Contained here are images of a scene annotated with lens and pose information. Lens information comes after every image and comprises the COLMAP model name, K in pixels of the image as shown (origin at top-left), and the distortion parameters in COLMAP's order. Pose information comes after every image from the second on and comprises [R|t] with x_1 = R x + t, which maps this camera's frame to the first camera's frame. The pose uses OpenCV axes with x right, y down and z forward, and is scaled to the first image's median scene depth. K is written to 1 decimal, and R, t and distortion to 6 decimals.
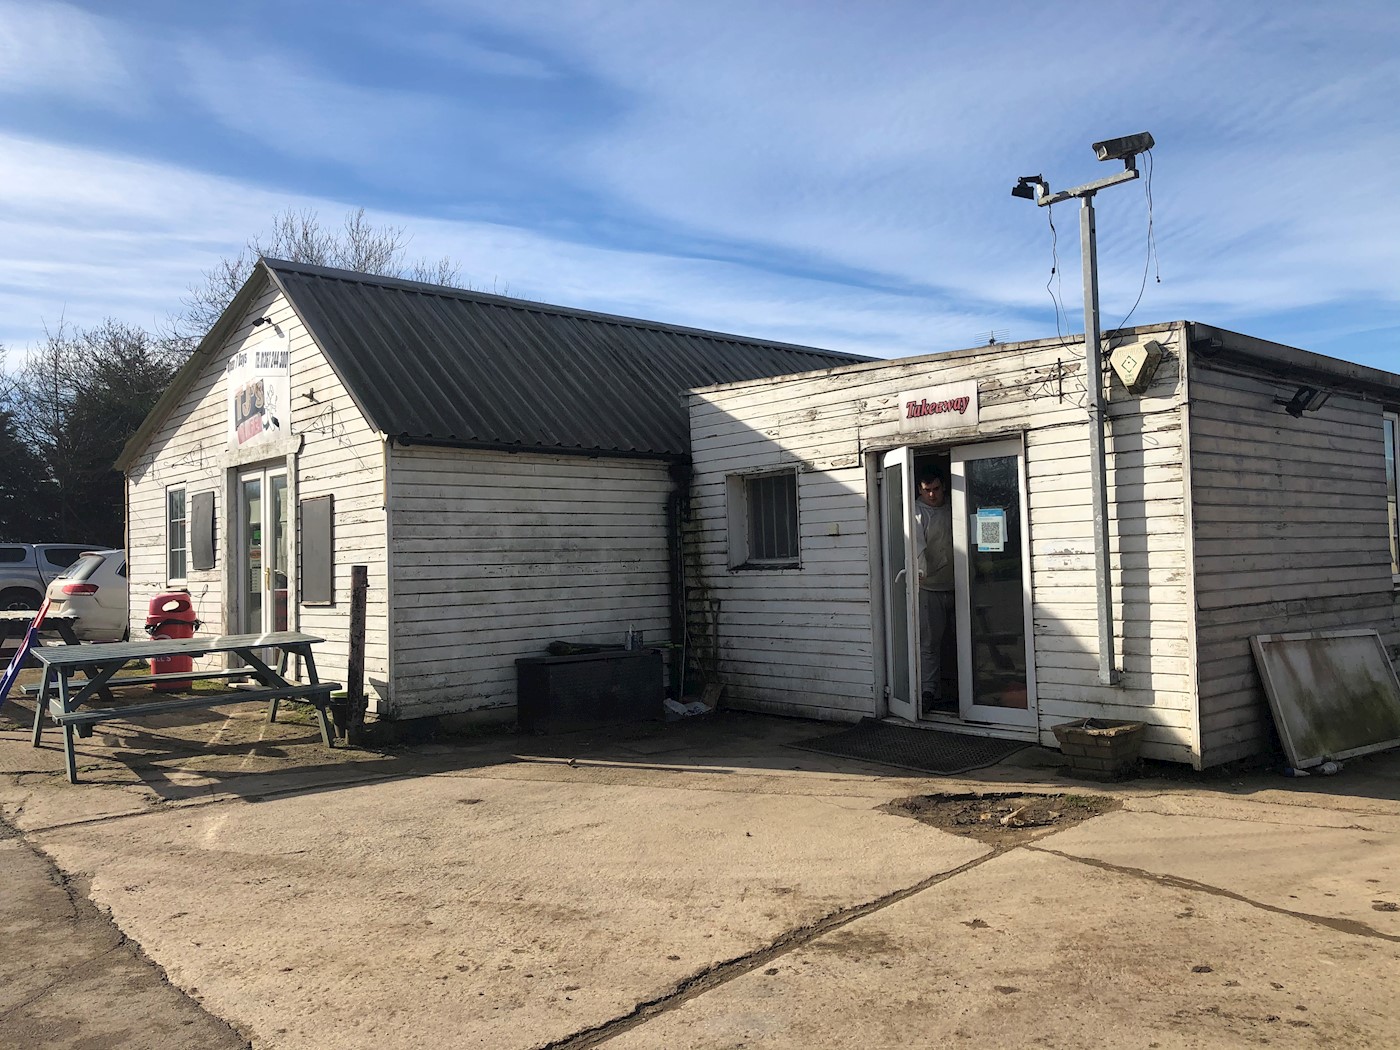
lens RADIAL K [[1156.7, 0, 694.1], [0, 1156.7, 510.6], [0, 0, 1]] dist [0.041844, -0.036012]
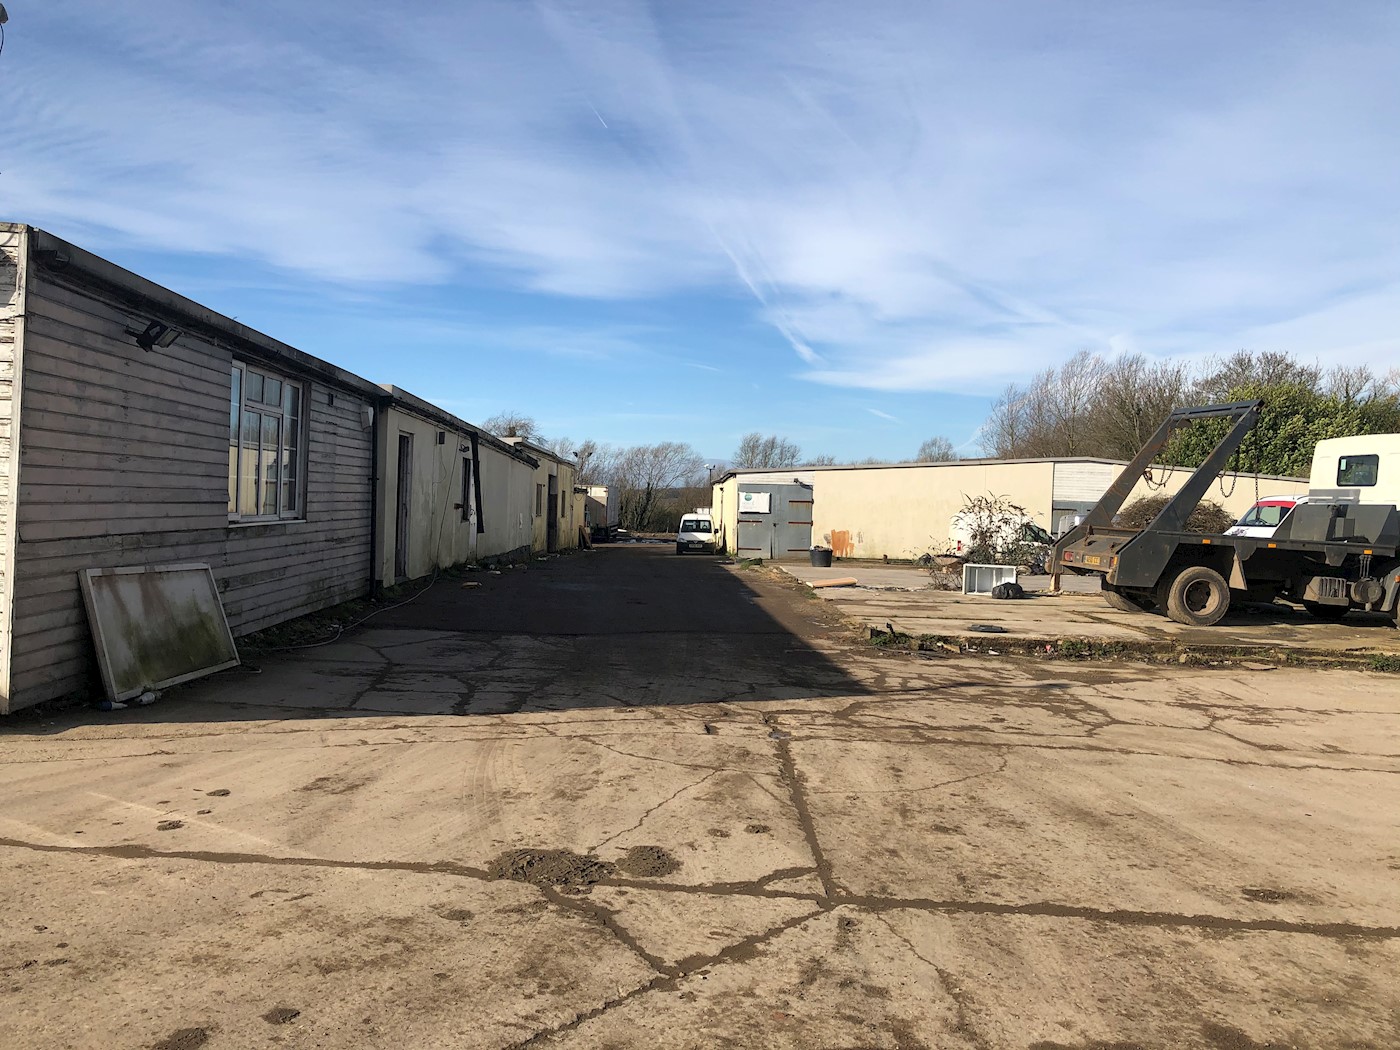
lens RADIAL K [[1156.7, 0, 708.8], [0, 1156.7, 516.5], [0, 0, 1]] dist [0.041844, -0.036012]
pose [[0.615478, 0.038357, 0.787220, 0.030688], [-0.084685, 0.996251, 0.017668, 0.002170], [-0.783591, -0.077540, 0.616419, 0.000468]]
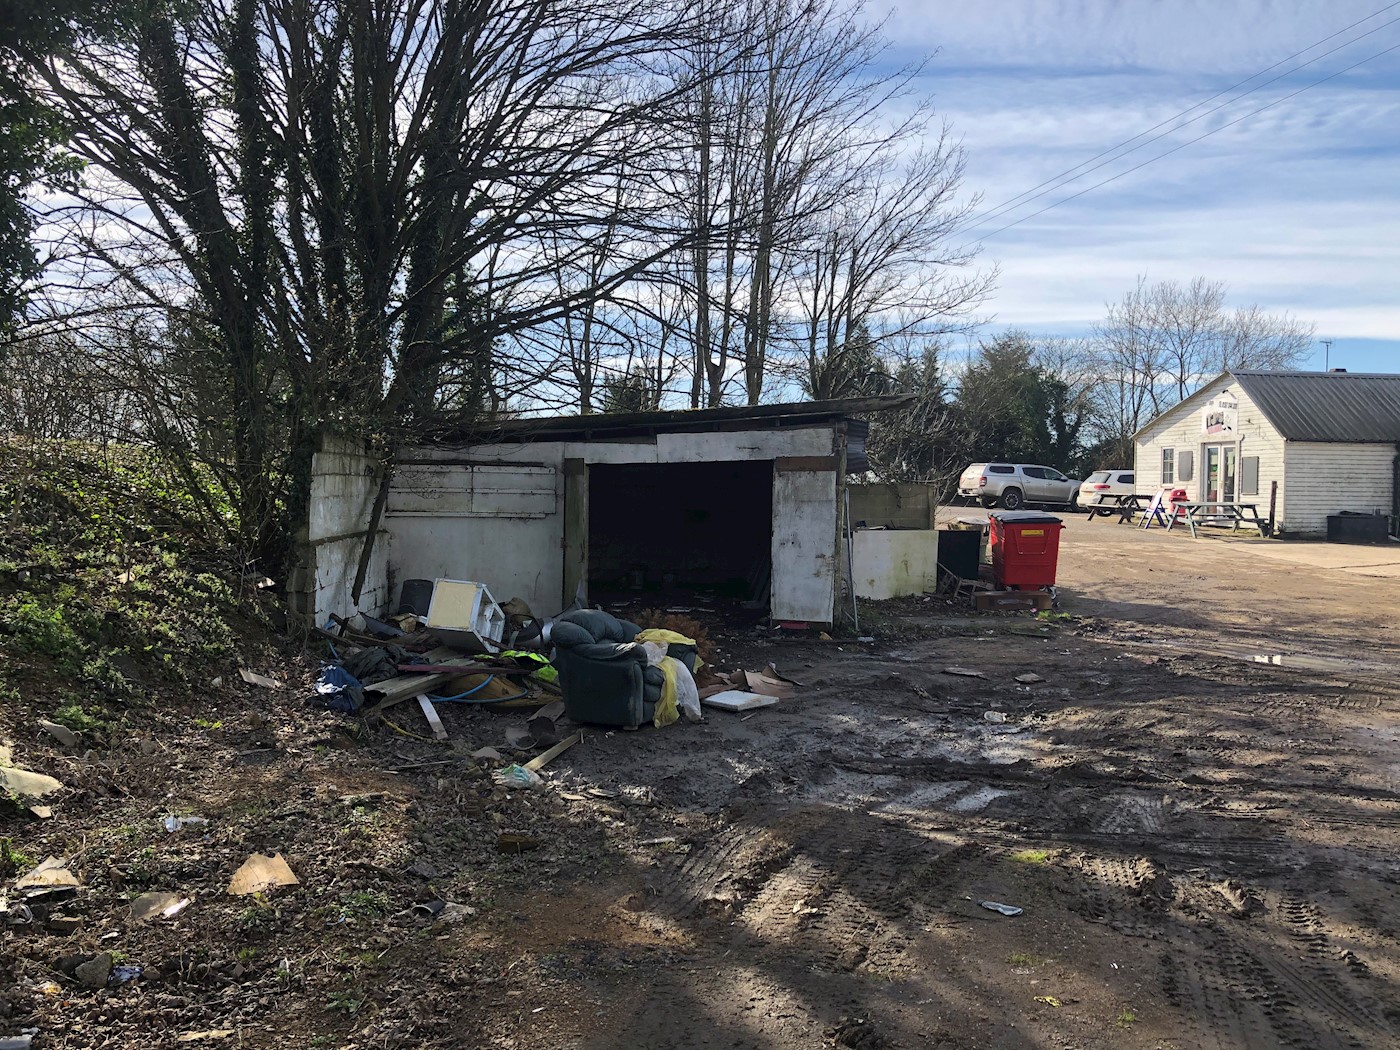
lens RADIAL K [[1156.7, 0, 704.4], [0, 1156.7, 528.5], [0, 0, 1]] dist [0.041844, -0.036012]
pose [[0.846203, 0.053896, -0.530128, 0.077759], [-0.007830, 0.996022, 0.088762, -0.089234], [0.532803, -0.070959, 0.843259, -2.414328]]
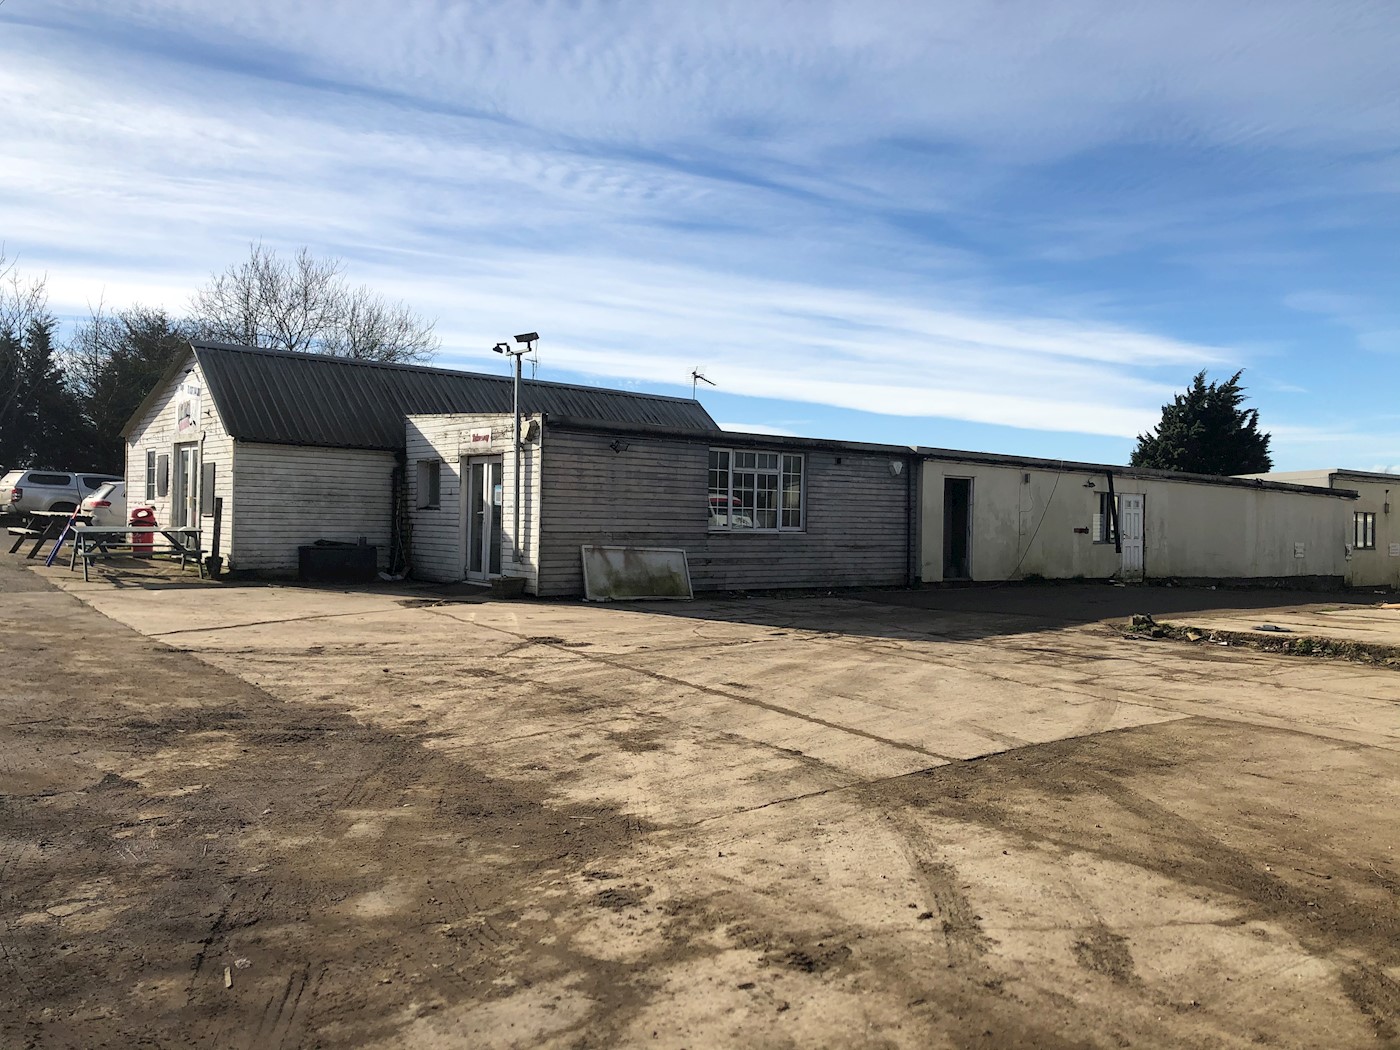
lens RADIAL K [[1156.7, 0, 705.7], [0, 1156.7, 514.9], [0, 0, 1]] dist [0.041844, -0.036012]
pose [[0.998472, 0.049196, -0.025175, 0.669618], [-0.048009, 0.997798, 0.045774, -0.062338], [0.027372, -0.044496, 0.998635, -1.133896]]
